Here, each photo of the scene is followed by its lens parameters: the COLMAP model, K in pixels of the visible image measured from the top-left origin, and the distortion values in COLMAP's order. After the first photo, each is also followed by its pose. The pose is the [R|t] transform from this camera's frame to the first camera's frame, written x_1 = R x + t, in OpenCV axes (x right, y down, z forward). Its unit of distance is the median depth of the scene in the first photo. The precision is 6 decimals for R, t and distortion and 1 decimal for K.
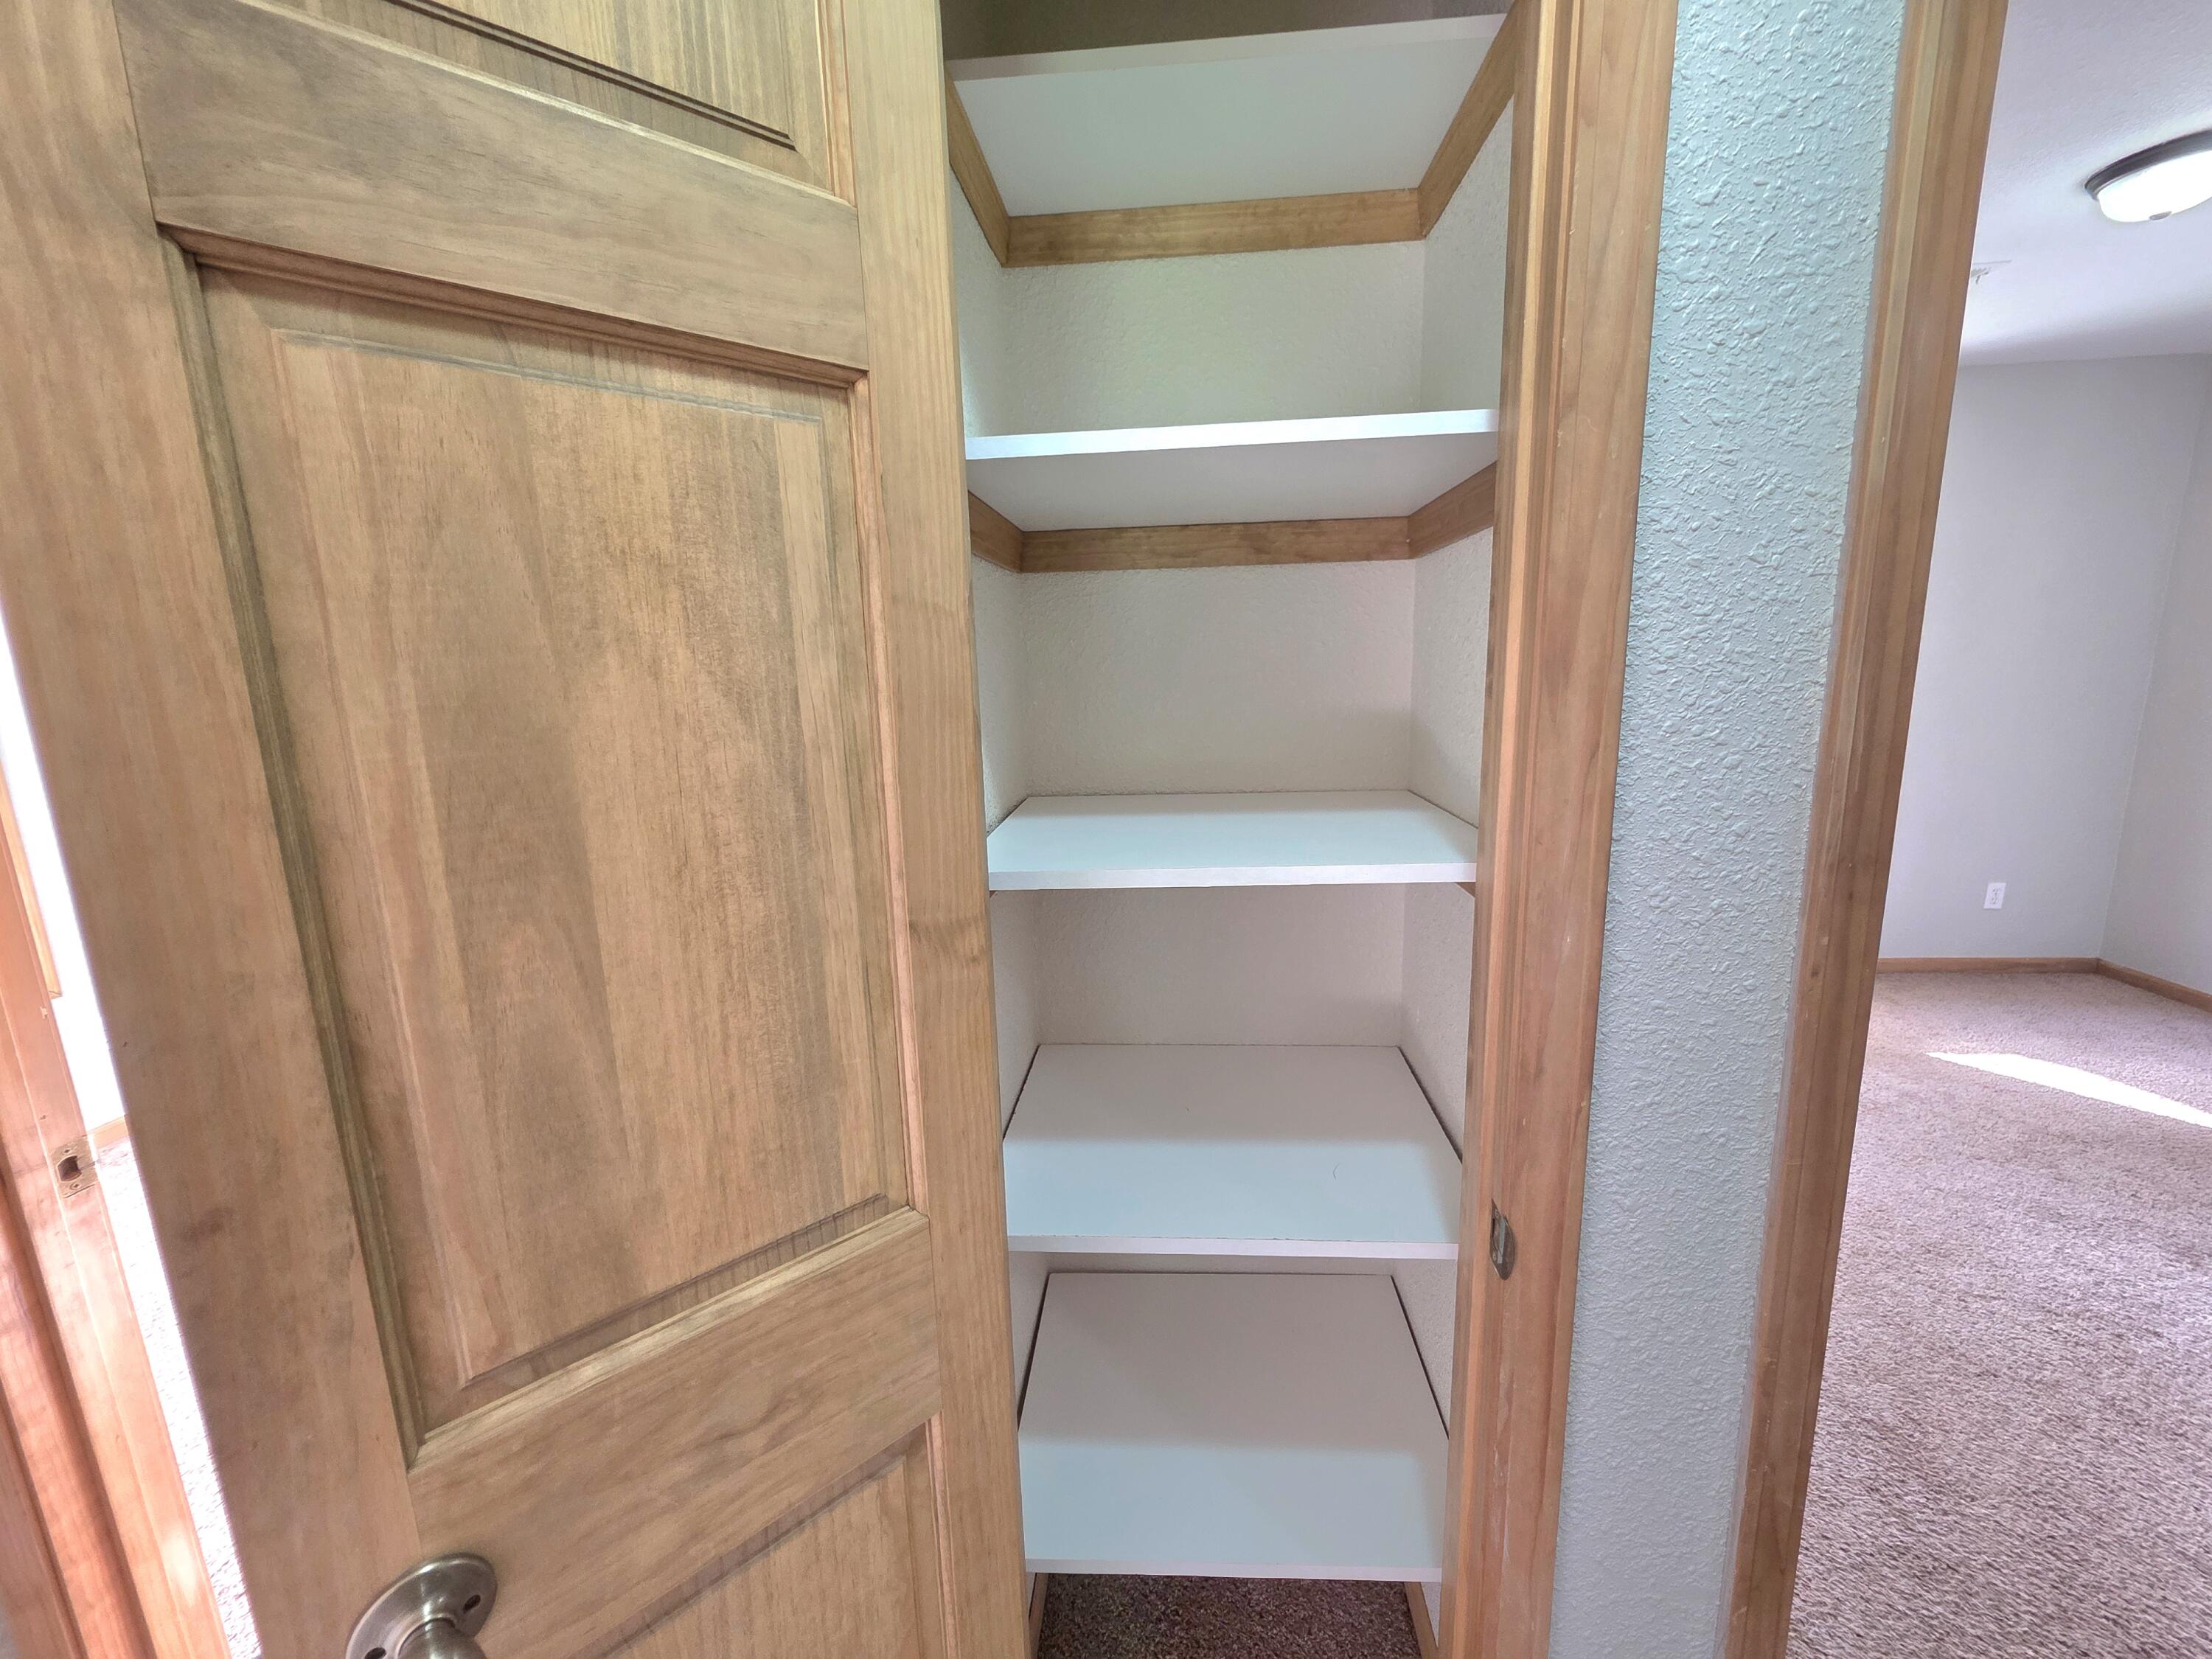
lens RADIAL K [[886.8, 0, 1106.2], [0, 886.8, 833.1], [0, 0, 1]] dist [0.004063, -0.000938]
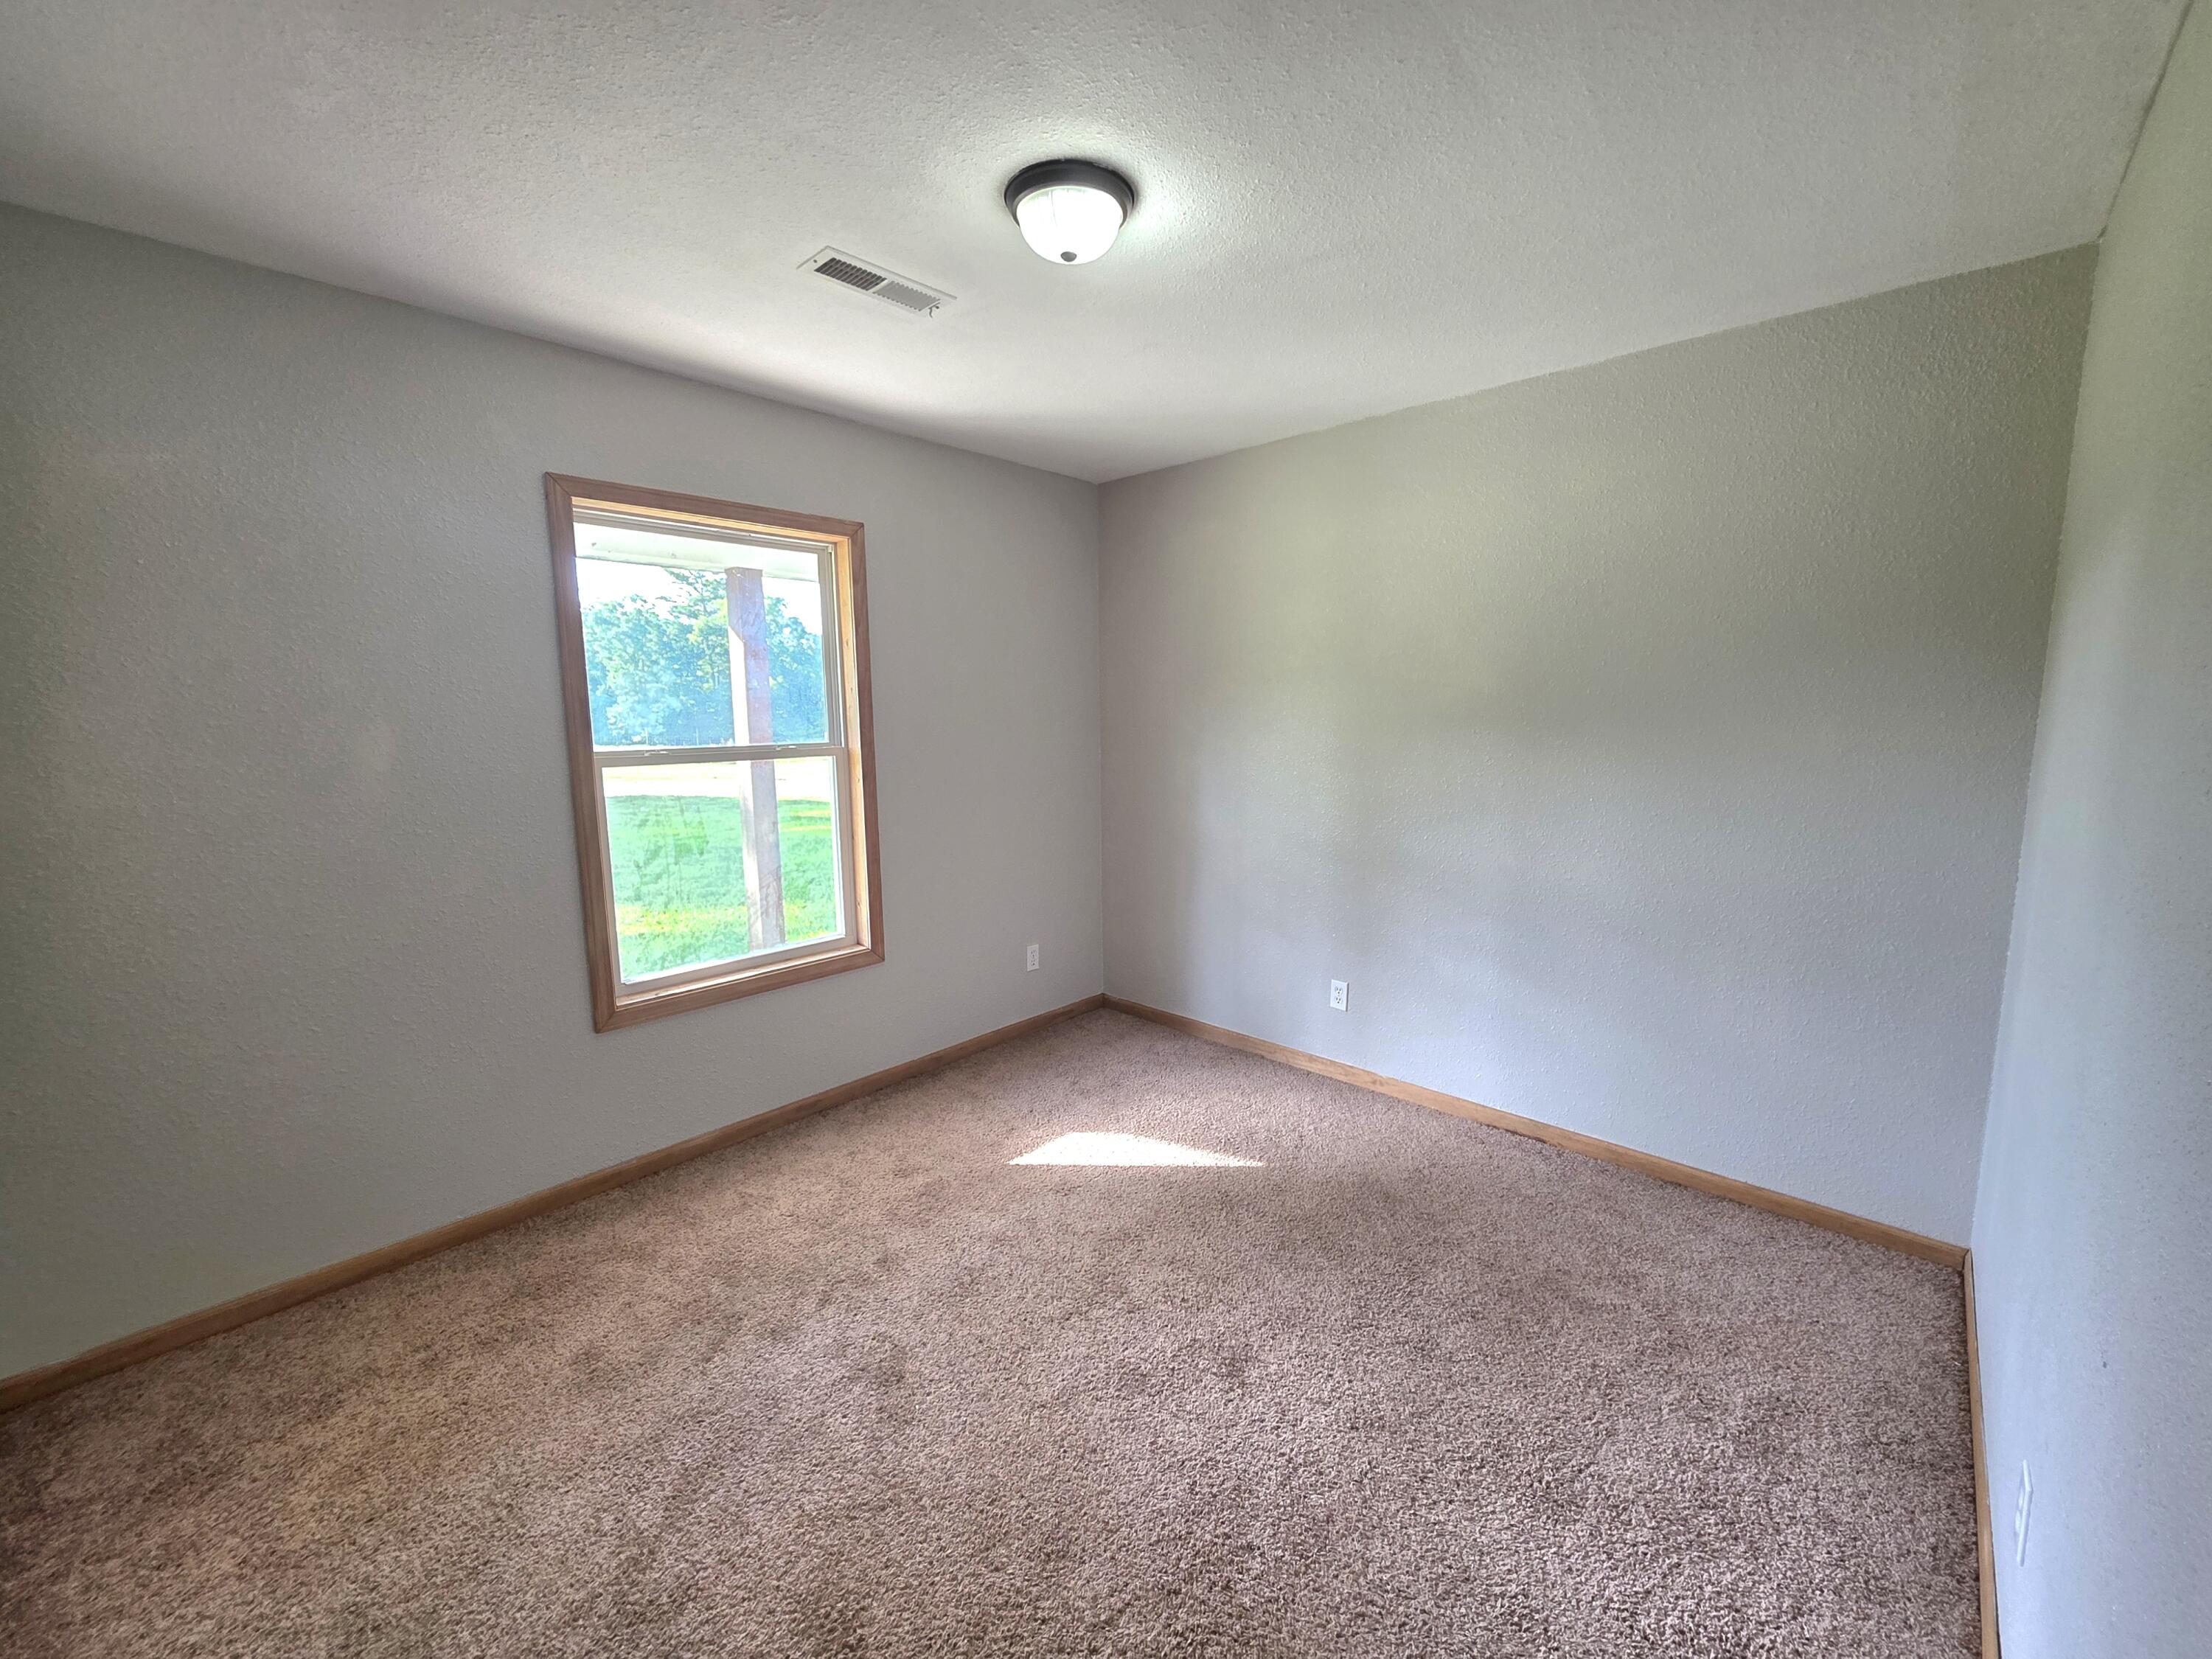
lens RADIAL K [[886.8, 0, 1121.3], [0, 886.8, 810.1], [0, 0, 1]] dist [0.004063, -0.000938]
pose [[0.613827, -0.067531, 0.786547, 0.306973], [0.135682, 0.990533, -0.020842, -0.076863], [-0.777694, 0.119514, 0.617178, 0.307718]]
